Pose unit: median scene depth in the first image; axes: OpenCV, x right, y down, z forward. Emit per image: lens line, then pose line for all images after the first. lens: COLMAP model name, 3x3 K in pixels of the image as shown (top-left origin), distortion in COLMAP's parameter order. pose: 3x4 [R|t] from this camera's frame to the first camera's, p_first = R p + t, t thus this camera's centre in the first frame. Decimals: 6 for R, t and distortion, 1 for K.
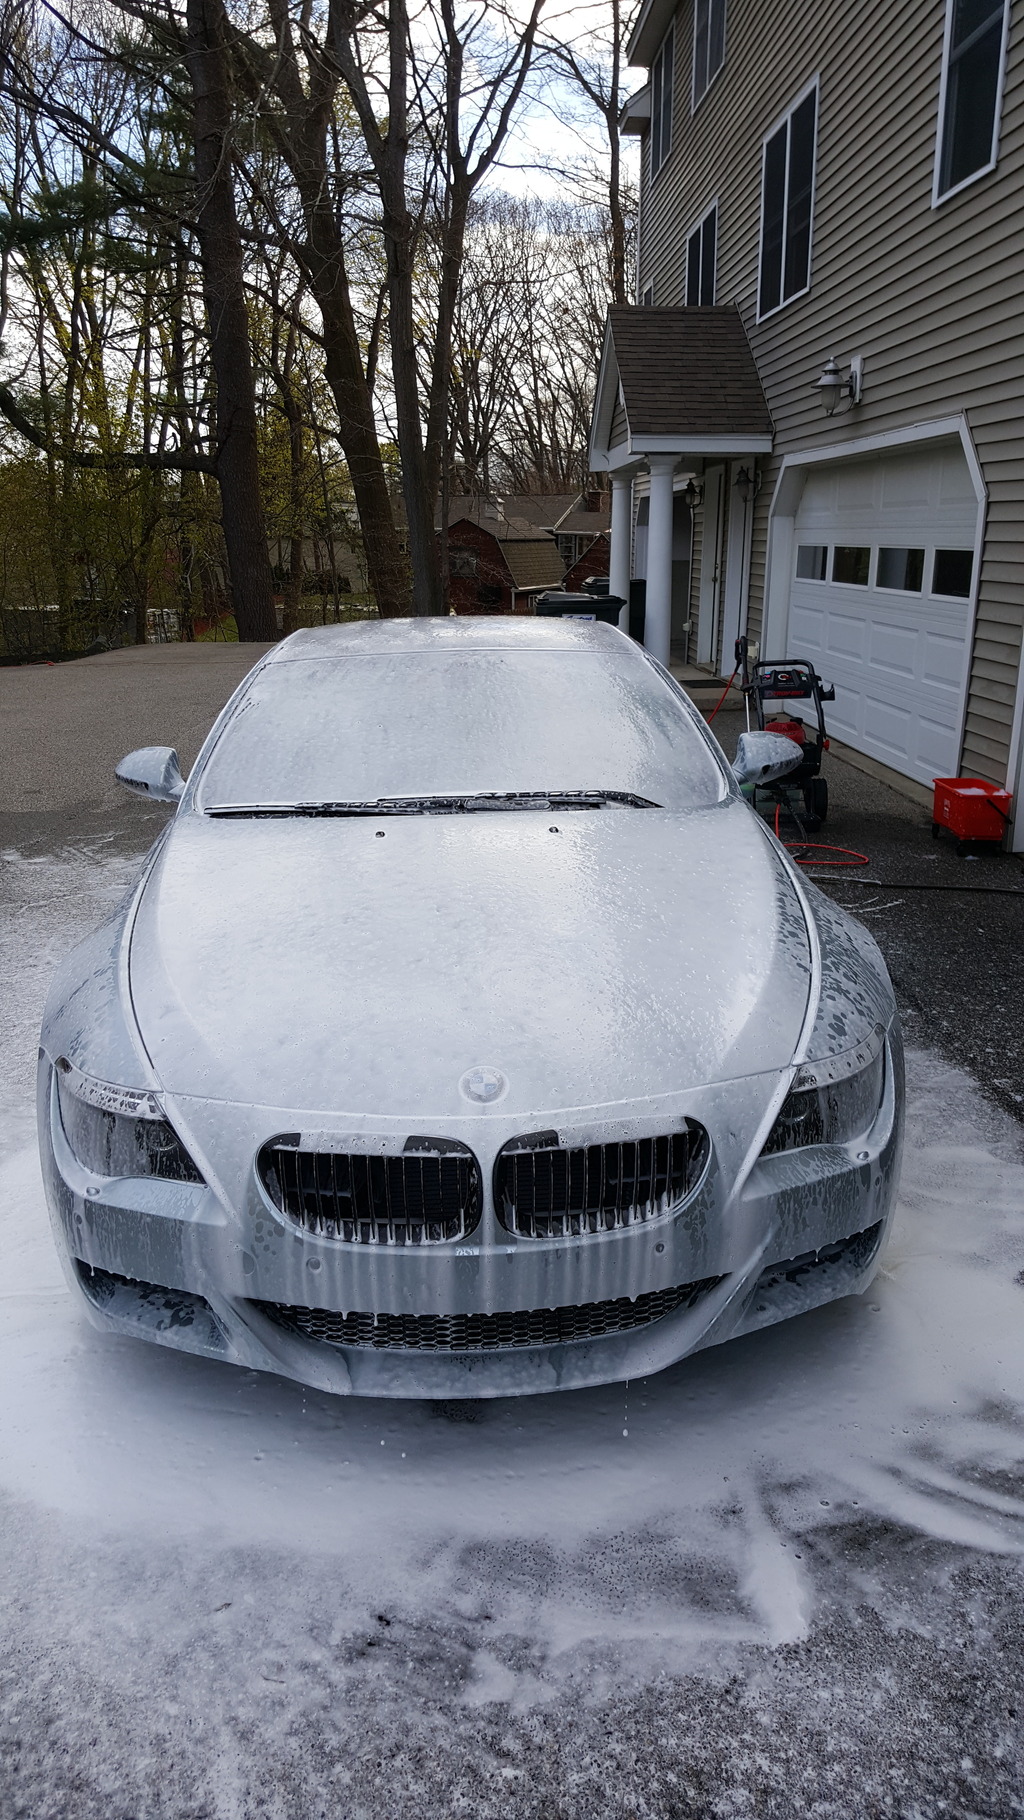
lens RADIAL K [[1348.5, 0, 522.0], [0, 1348.5, 871.5], [0, 0, 1]] dist [0.108284, -0.170745]
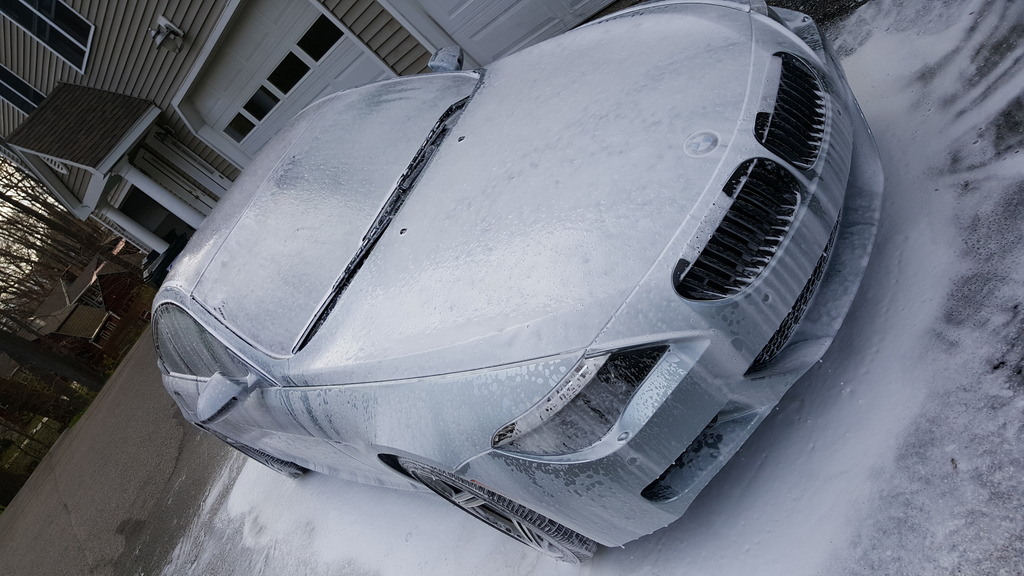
lens RADIAL K [[758.7, 0, 490.9], [0, 758.7, 284.6], [0, 0, 1]] dist [0.108284, -0.170745]
pose [[0.493804, -0.804401, 0.330298, -0.484386], [0.813699, 0.561404, 0.150728, -0.054438], [-0.306677, 0.194333, 0.931764, 0.331180]]
